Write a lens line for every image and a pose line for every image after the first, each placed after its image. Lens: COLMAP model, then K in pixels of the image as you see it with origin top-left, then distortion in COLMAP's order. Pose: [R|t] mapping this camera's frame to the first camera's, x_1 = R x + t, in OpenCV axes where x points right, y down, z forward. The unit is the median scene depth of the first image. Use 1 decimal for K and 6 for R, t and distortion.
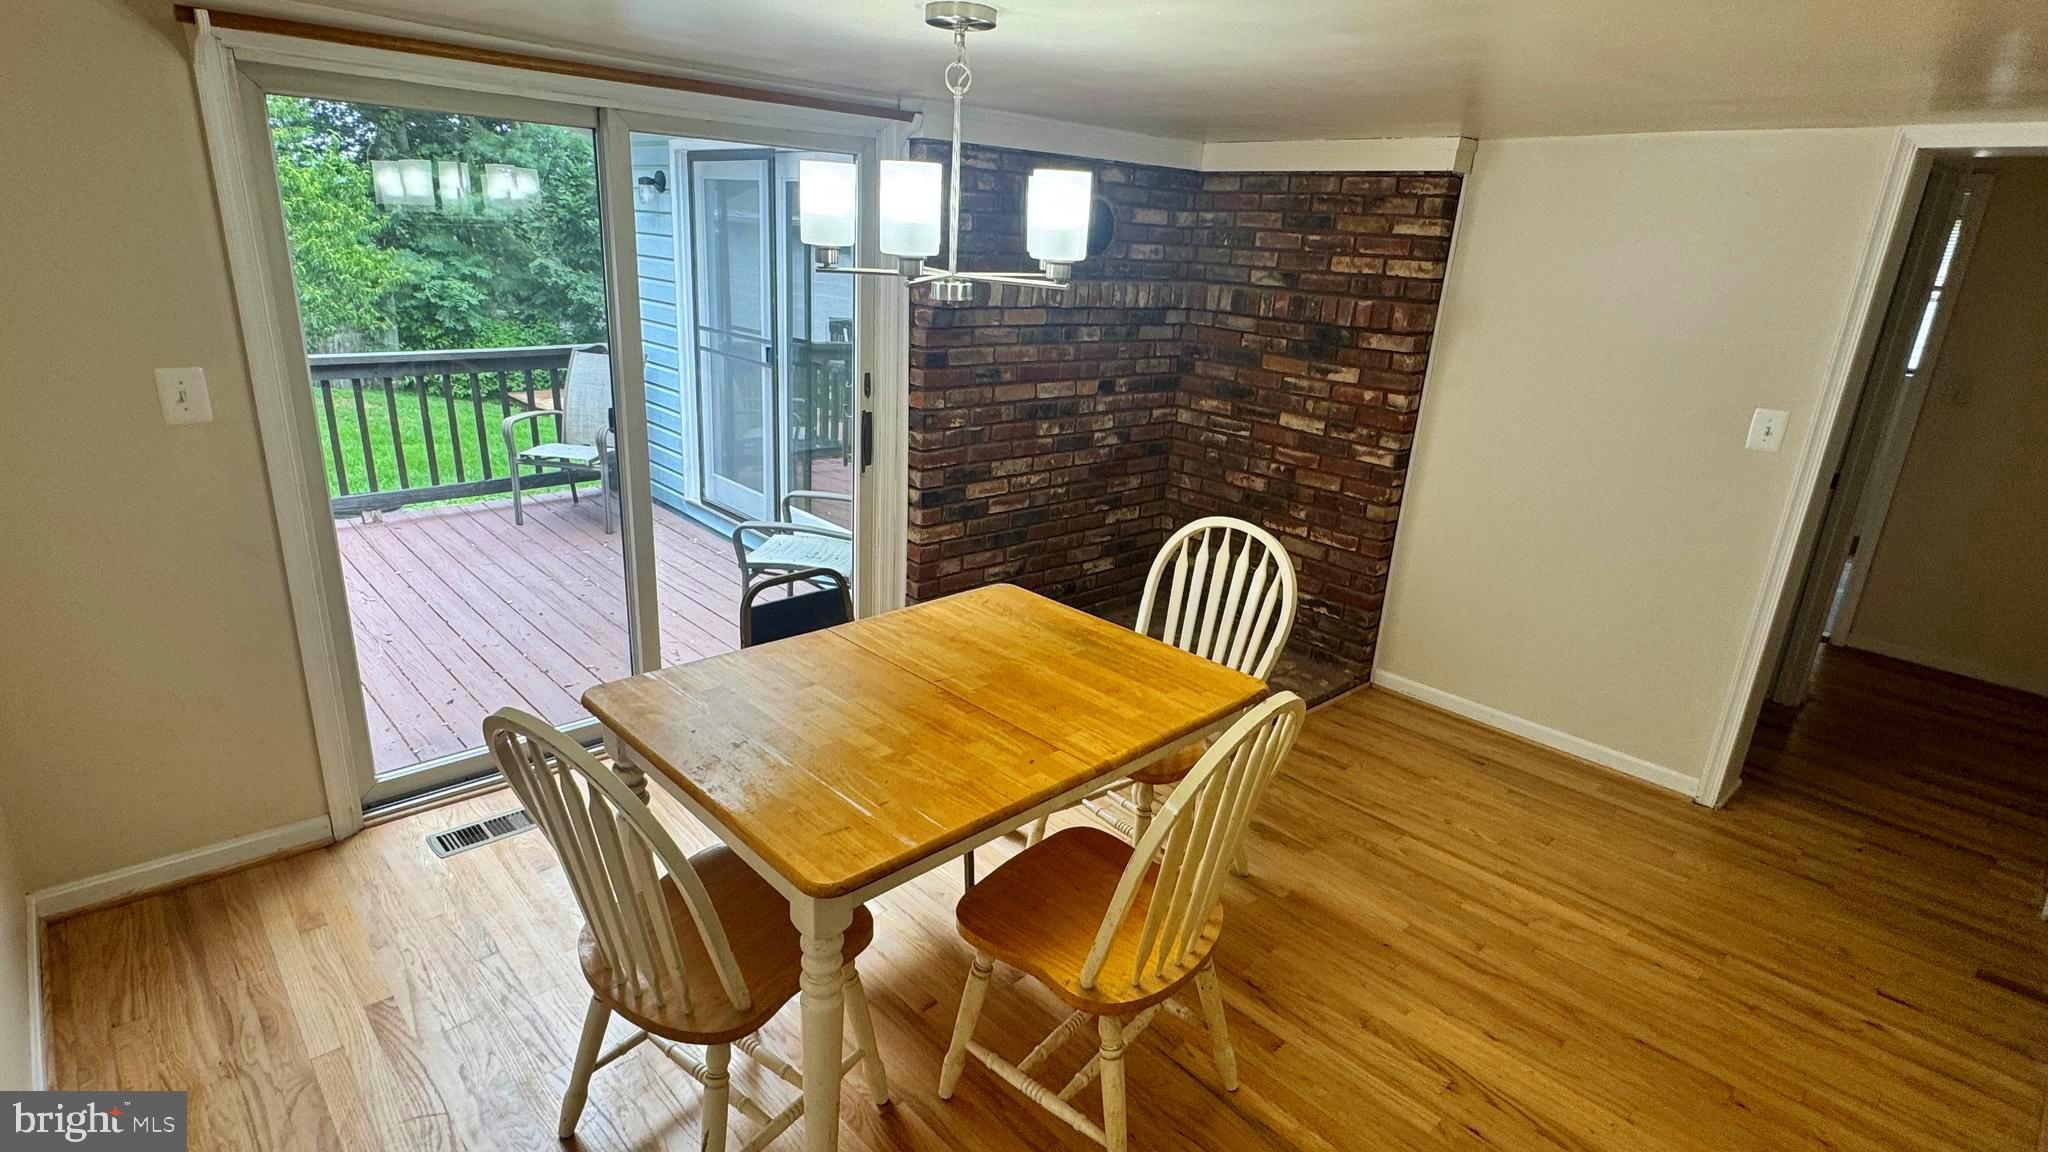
lens RADIAL K [[1034.3, 0, 1020.0], [0, 1034.3, 578.3], [0, 0, 1]] dist [-0.000322, 0.001685]
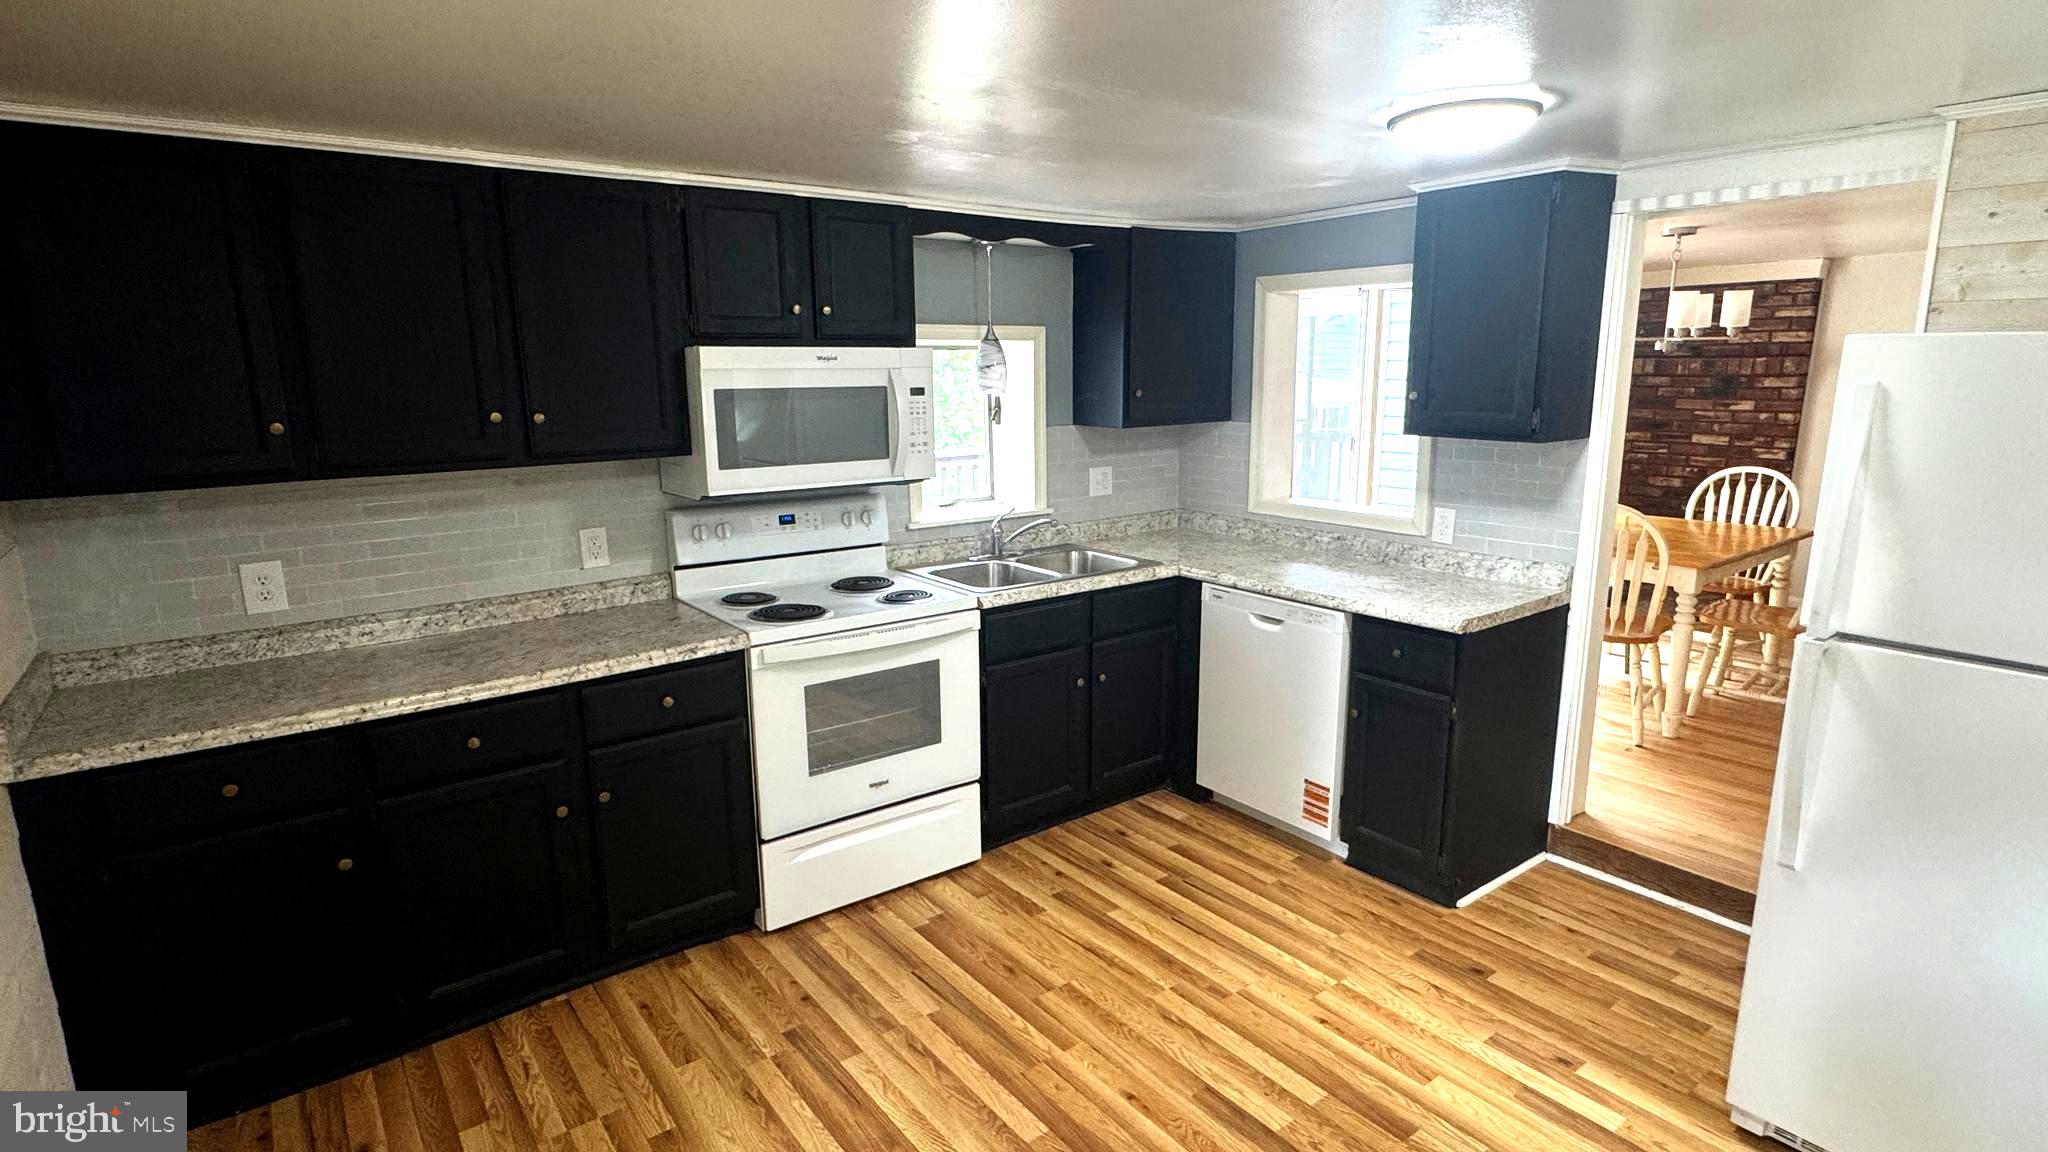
lens RADIAL K [[1034.3, 0, 1020.0], [0, 1034.3, 578.3], [0, 0, 1]] dist [-0.000322, 0.001685]
pose [[0.992692, -0.041278, -0.113392, -0.616021], [0.026793, 0.991616, -0.126410, 0.236270], [0.117660, 0.122448, 0.985476, -0.660589]]
